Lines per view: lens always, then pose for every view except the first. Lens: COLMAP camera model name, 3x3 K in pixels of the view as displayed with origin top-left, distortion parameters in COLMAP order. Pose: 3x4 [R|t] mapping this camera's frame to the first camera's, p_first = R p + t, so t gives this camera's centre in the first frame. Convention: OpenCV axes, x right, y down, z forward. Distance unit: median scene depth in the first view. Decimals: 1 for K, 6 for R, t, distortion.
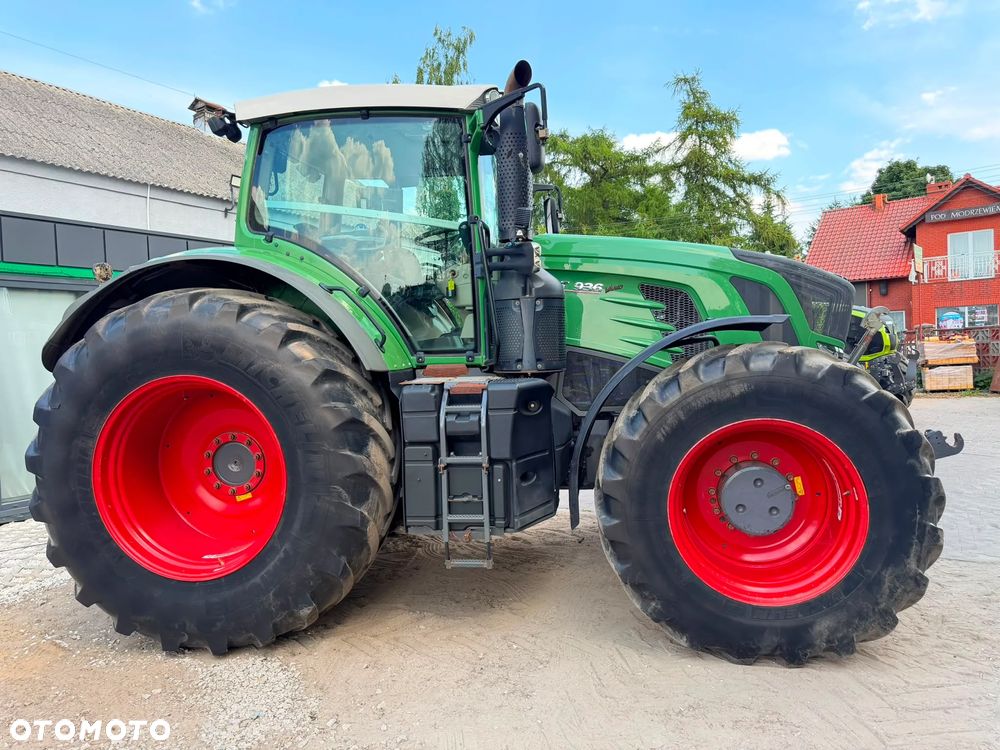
lens RADIAL K [[708.0, 0, 499.4], [0, 708.0, 381.1], [0, 0, 1]] dist [0.069922, -0.100711]
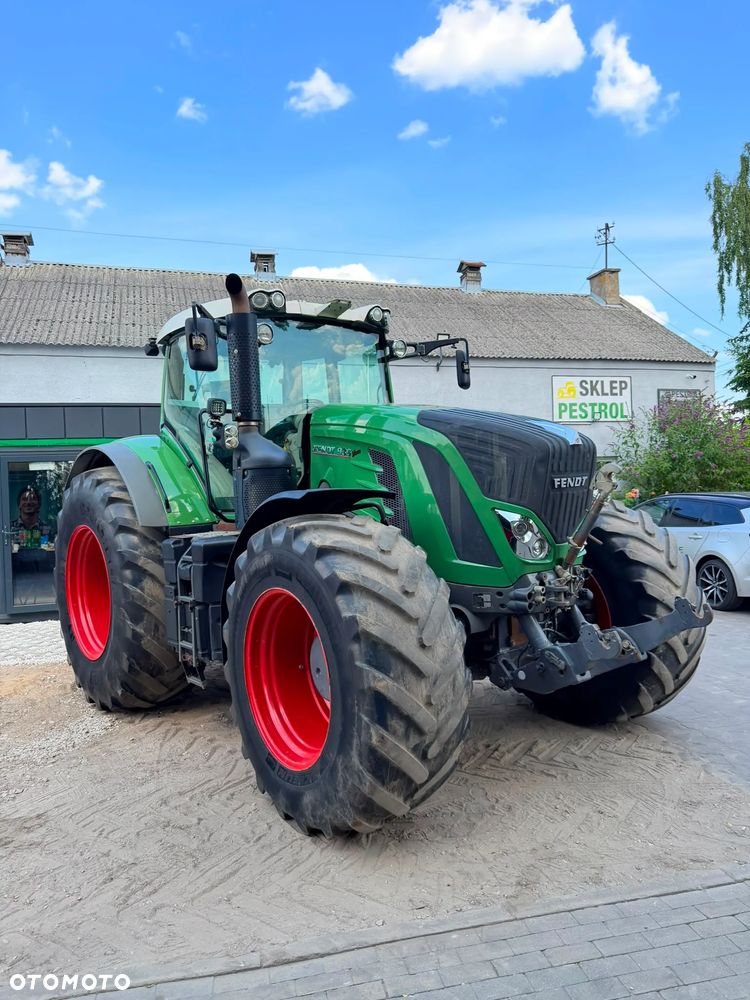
lens RADIAL K [[714.1, 0, 375.0], [0, 714.1, 500.0], [0, 0, 1]] dist [0.055557, -0.109883]
pose [[0.738067, 0.012461, -0.674612, 1.077512], [-0.013182, 0.999905, 0.004048, -0.077411], [0.674599, 0.005905, 0.738161, 0.278909]]
